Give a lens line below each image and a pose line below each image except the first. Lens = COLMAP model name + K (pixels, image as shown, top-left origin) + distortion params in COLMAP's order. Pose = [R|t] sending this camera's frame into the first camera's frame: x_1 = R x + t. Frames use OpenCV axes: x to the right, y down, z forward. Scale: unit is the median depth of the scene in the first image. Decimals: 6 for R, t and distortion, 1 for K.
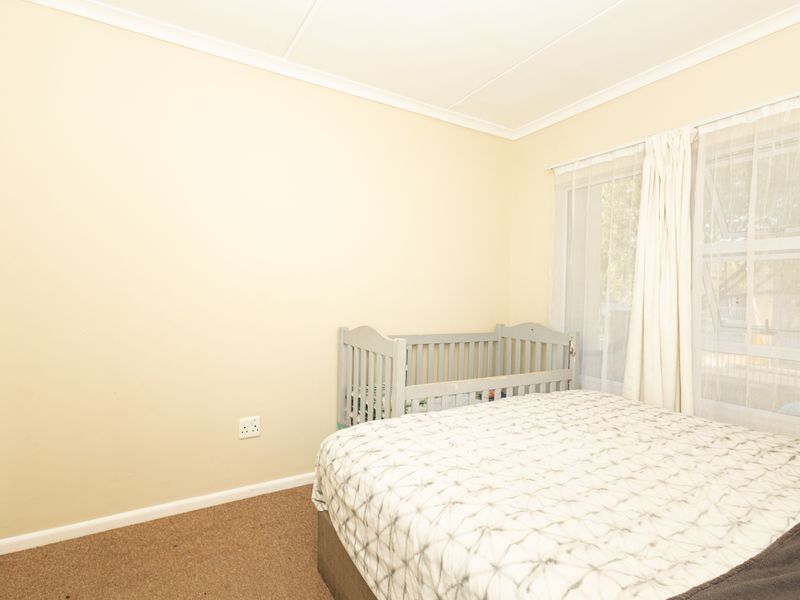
lens RADIAL K [[409.4, 0, 400.0], [0, 409.4, 300.0], [0, 0, 1]] dist [0.001039, -0.000345]
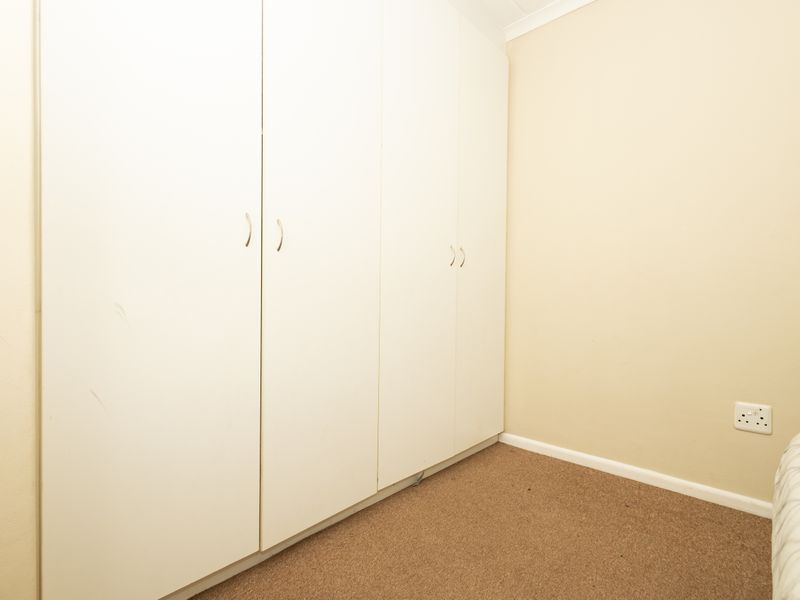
lens RADIAL K [[409.4, 0, 400.0], [0, 409.4, 300.0], [0, 0, 1]] dist [0.001039, -0.000345]
pose [[0.259146, -0.010853, -0.965777, 0.198724], [-0.018022, 0.999708, -0.016070, 0.137720], [0.965670, 0.021569, 0.258875, 0.219638]]
